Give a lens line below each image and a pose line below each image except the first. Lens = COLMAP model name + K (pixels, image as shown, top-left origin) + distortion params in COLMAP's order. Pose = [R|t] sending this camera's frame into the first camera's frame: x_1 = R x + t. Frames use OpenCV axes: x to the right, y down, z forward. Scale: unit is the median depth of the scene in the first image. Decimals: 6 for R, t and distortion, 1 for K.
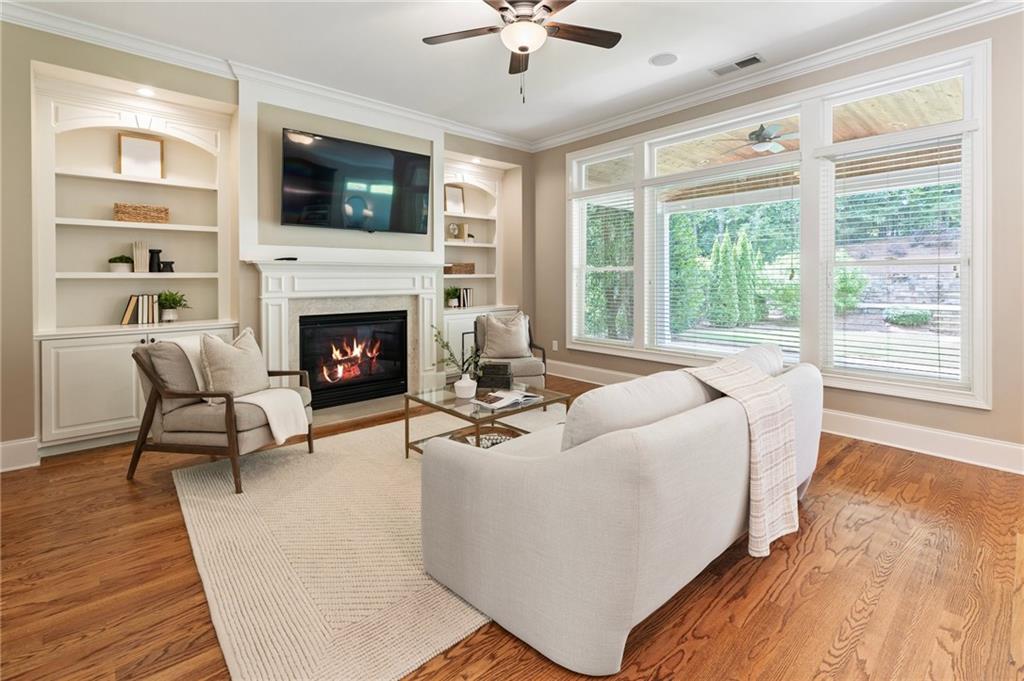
lens RADIAL K [[465.0, 0, 511.8], [0, 465.0, 282.1], [0, 0, 1]] dist [0.001686, -0.000845]
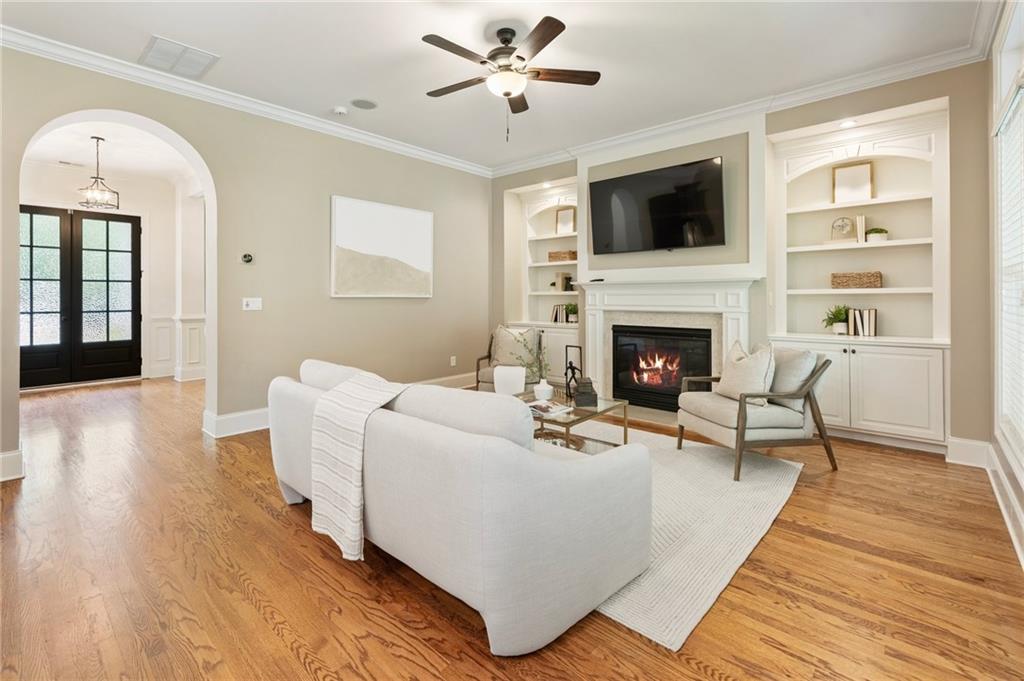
lens RADIAL K [[465.0, 0, 509.6], [0, 465.0, 297.8], [0, 0, 1]] dist [0.001686, -0.000845]
pose [[0.102830, 0.009159, -0.994657, 0.784954], [-0.002609, 0.999957, 0.008938, -0.011311], [0.994696, 0.001676, 0.102849, 0.604442]]
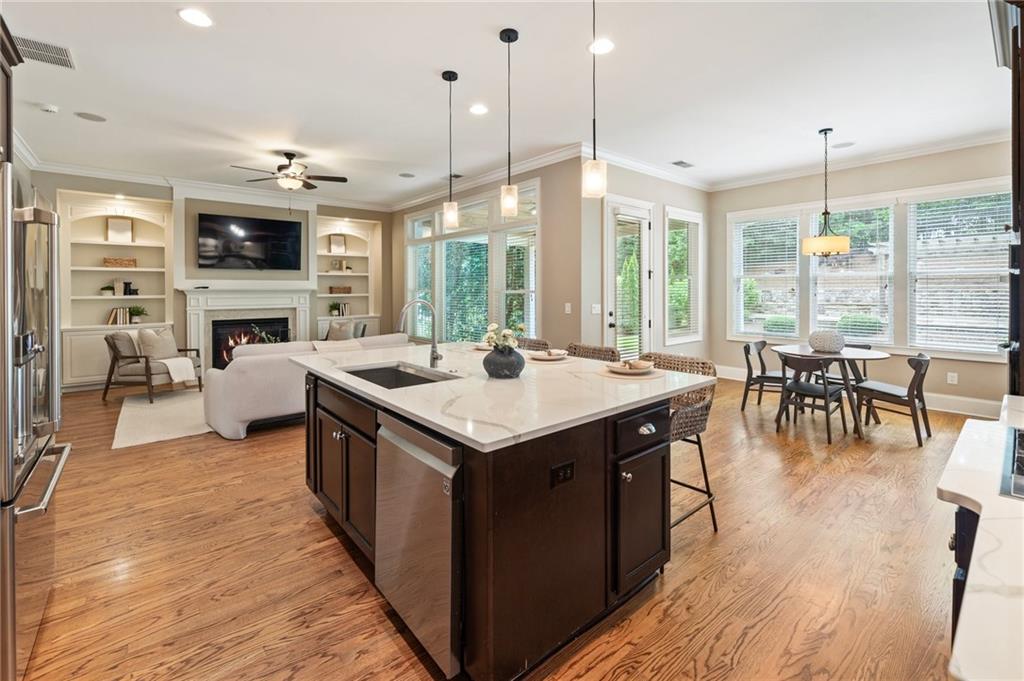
lens RADIAL K [[448.7, 0, 502.6], [0, 448.7, 294.2], [0, 0, 1]] dist [0.017048, -0.000110]
pose [[0.998795, 0.003736, -0.048935, 0.711054], [-0.003447, 0.999976, 0.005992, -0.038481], [0.048956, -0.005816, 0.998784, -0.627864]]
